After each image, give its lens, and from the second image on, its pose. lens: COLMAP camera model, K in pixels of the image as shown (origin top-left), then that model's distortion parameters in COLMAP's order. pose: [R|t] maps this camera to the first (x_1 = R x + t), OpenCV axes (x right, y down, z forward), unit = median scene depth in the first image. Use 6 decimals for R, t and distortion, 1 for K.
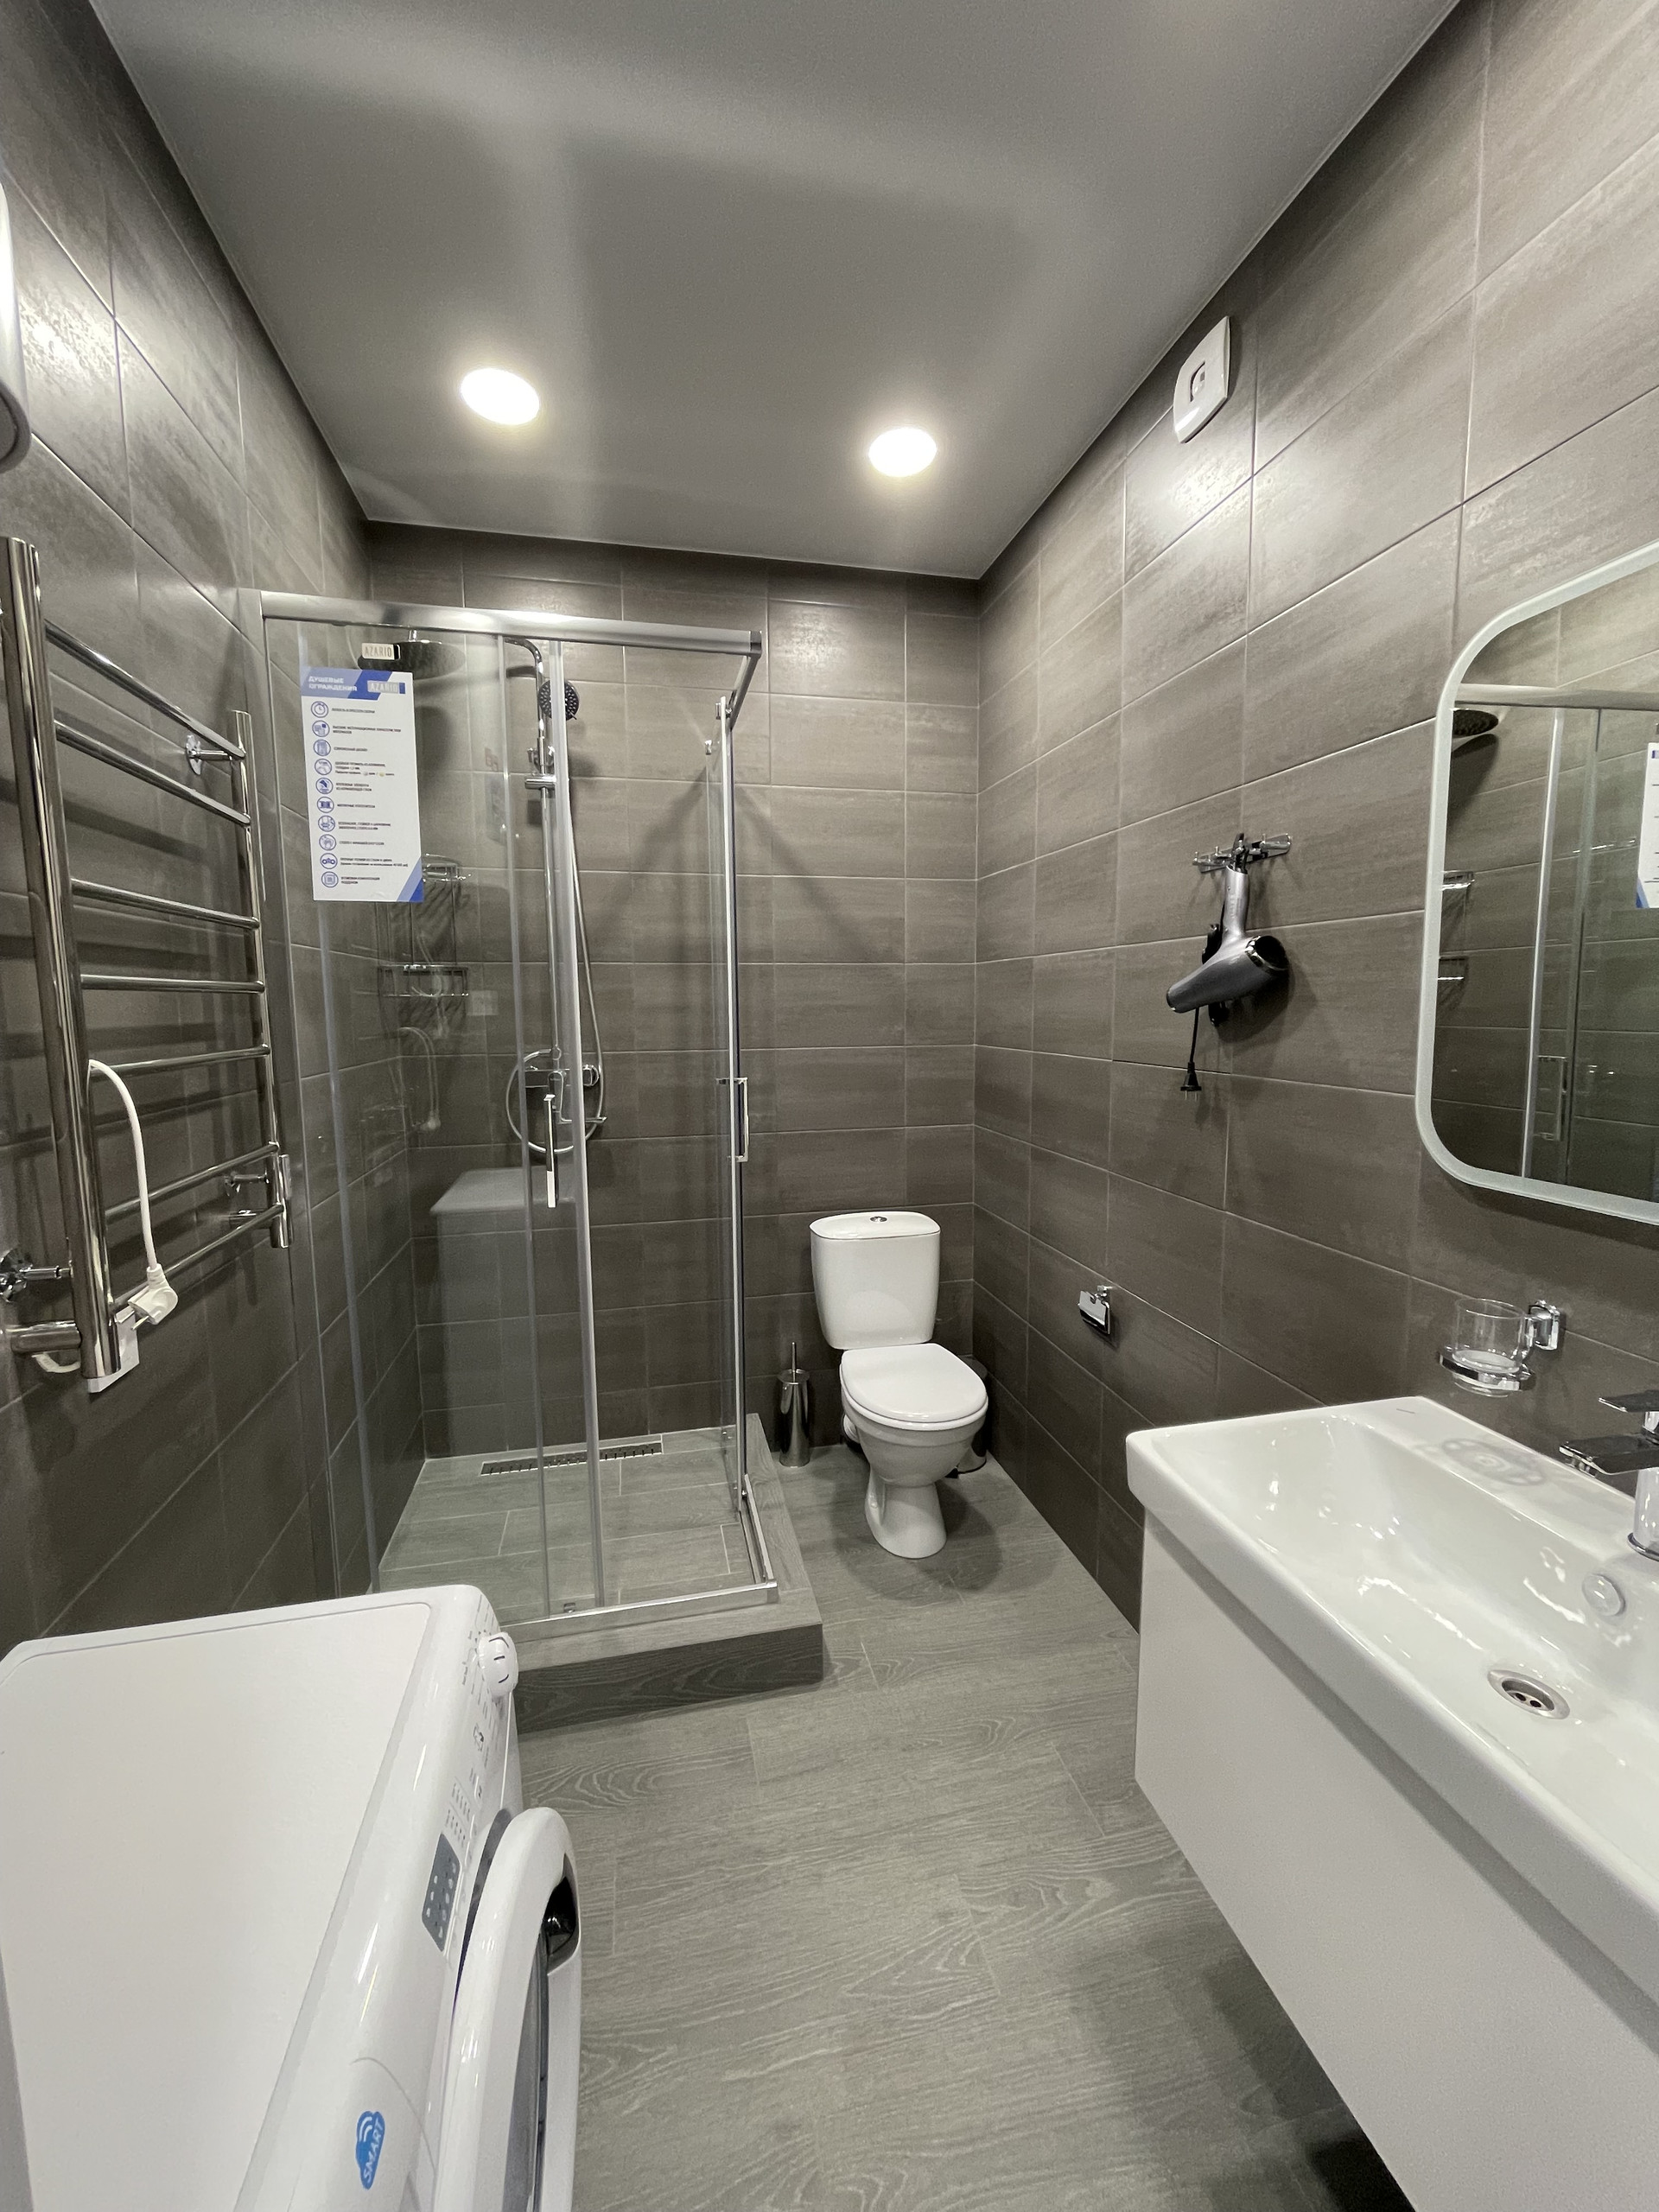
lens RADIAL K [[888.5, 0, 828.3], [0, 888.5, 1103.9], [0, 0, 1]] dist [-0.002297, 0.000467]
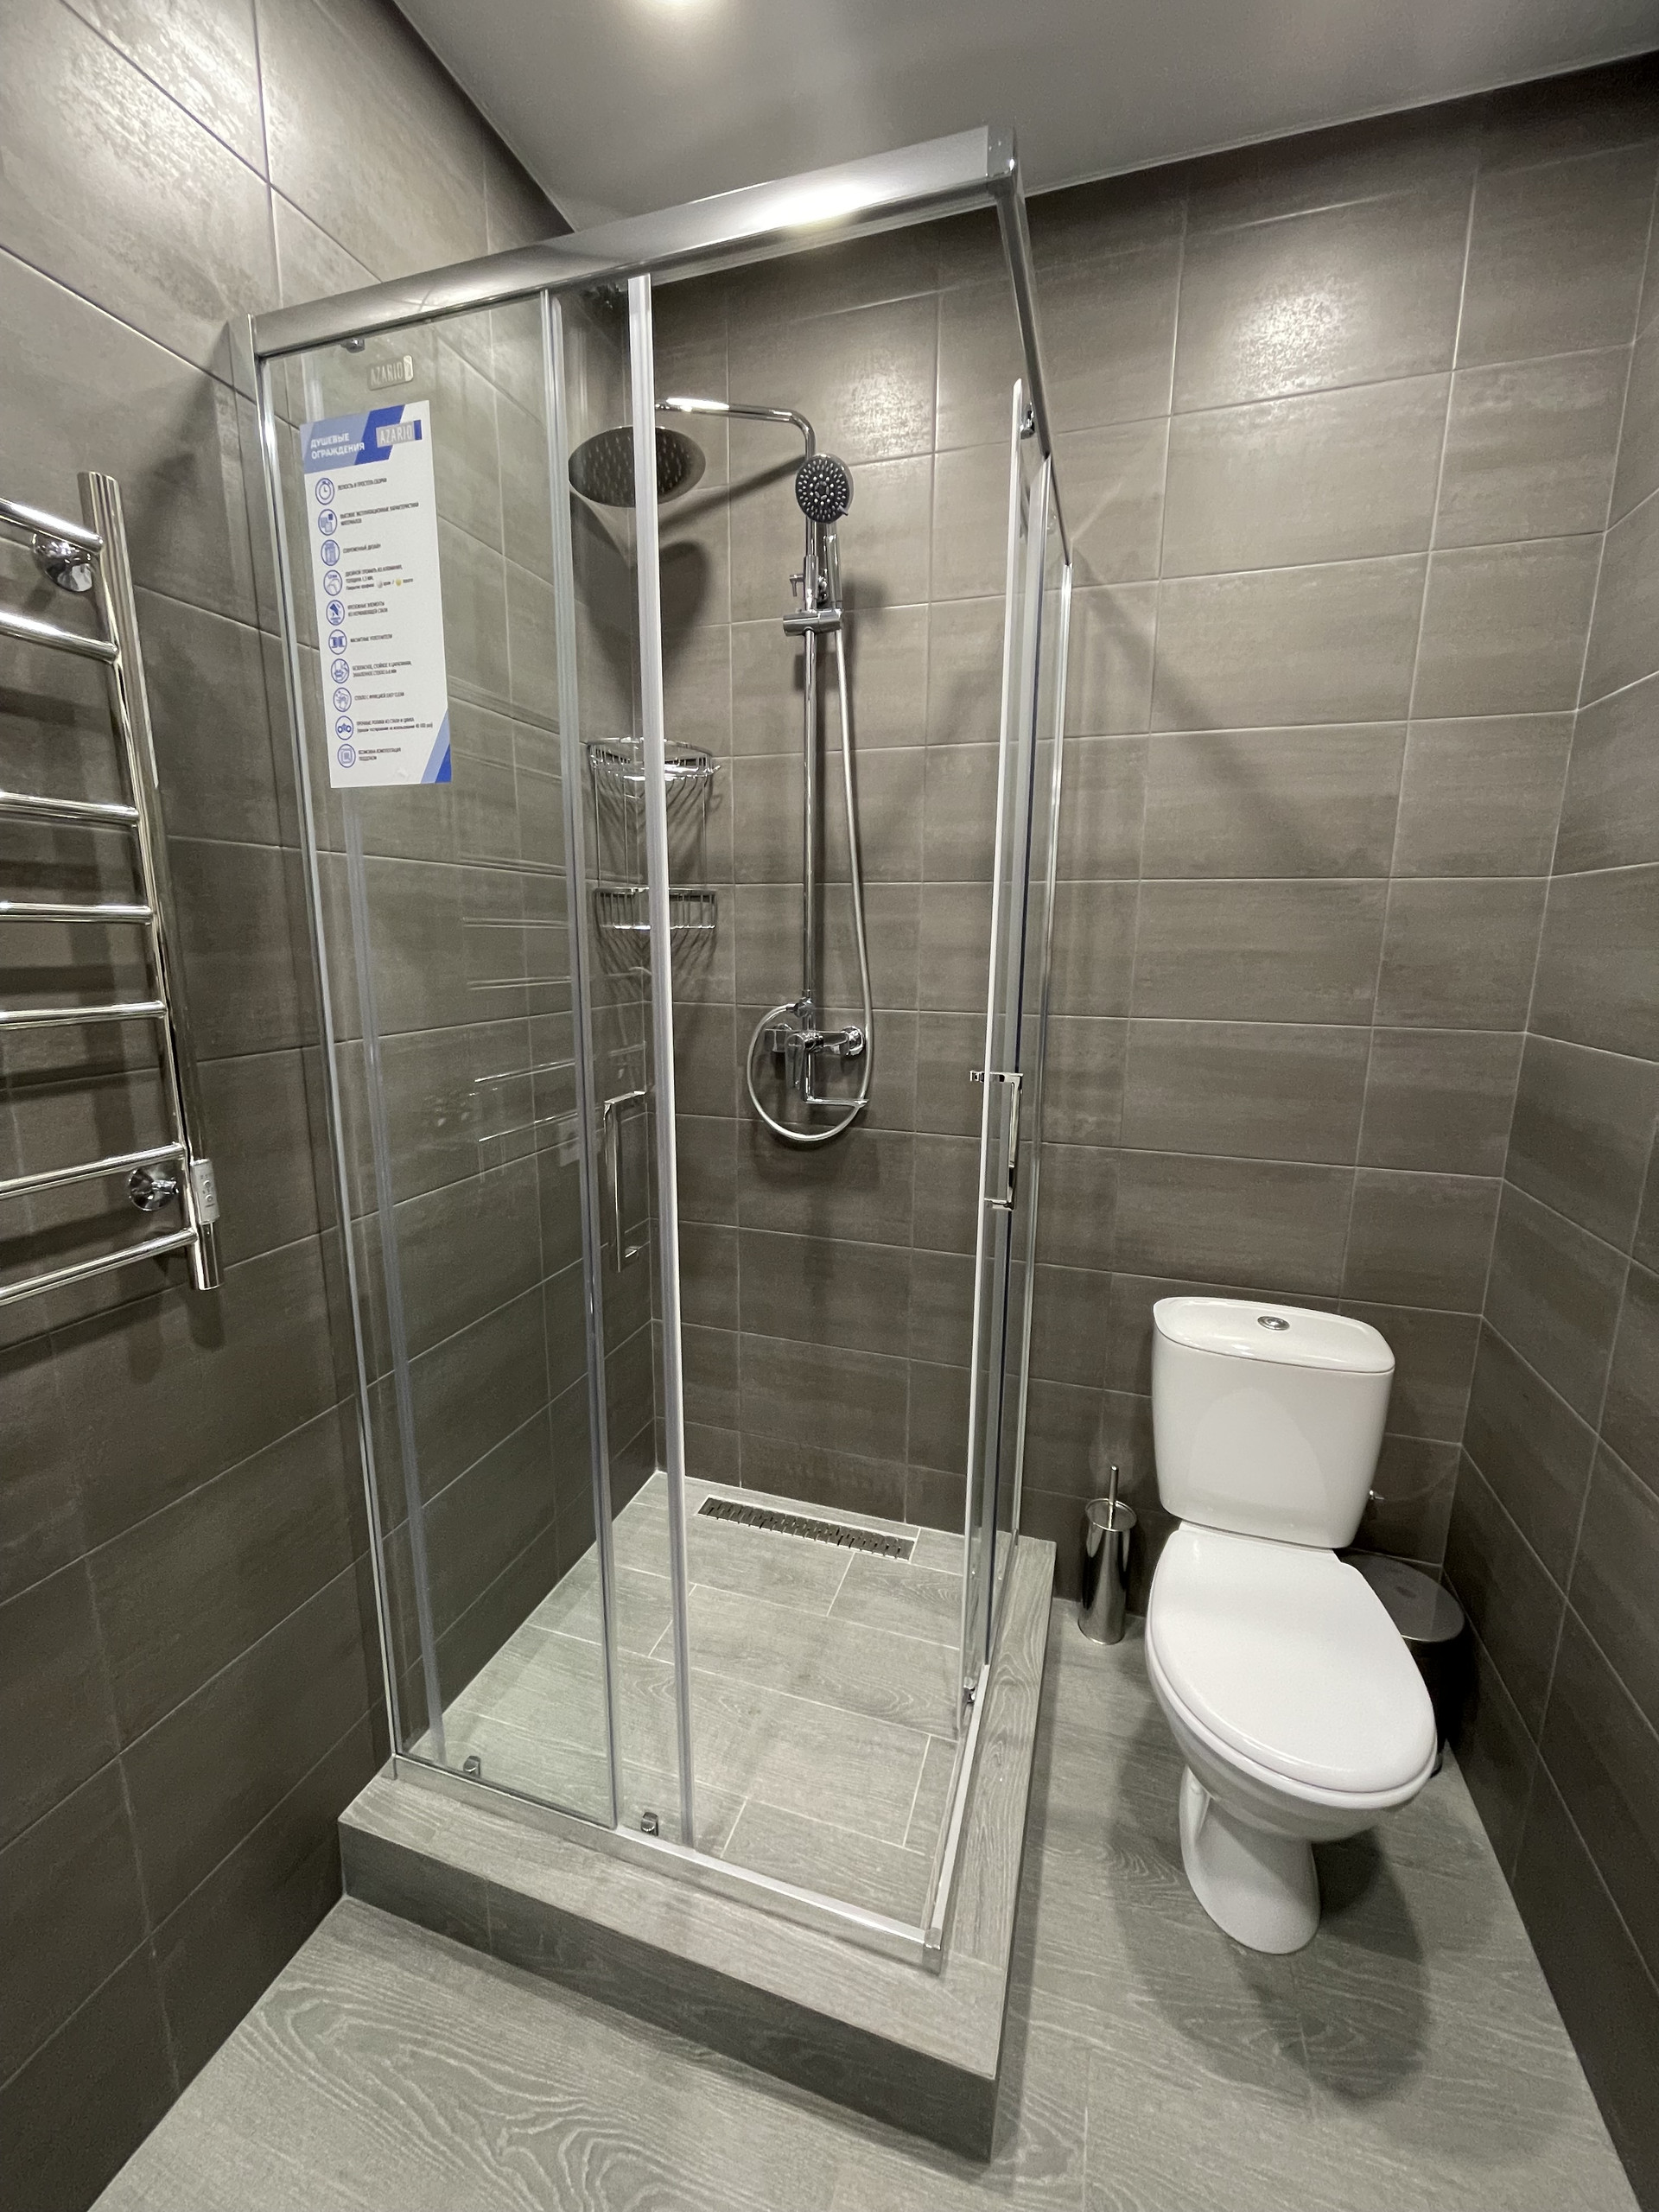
lens RADIAL K [[888.5, 0, 828.3], [0, 888.5, 1103.9], [0, 0, 1]] dist [-0.002297, 0.000467]
pose [[0.861547, 0.111525, -0.495277, 0.090306], [-0.073672, 0.992711, 0.095380, -0.054866], [0.502304, -0.045687, 0.863483, 0.406953]]
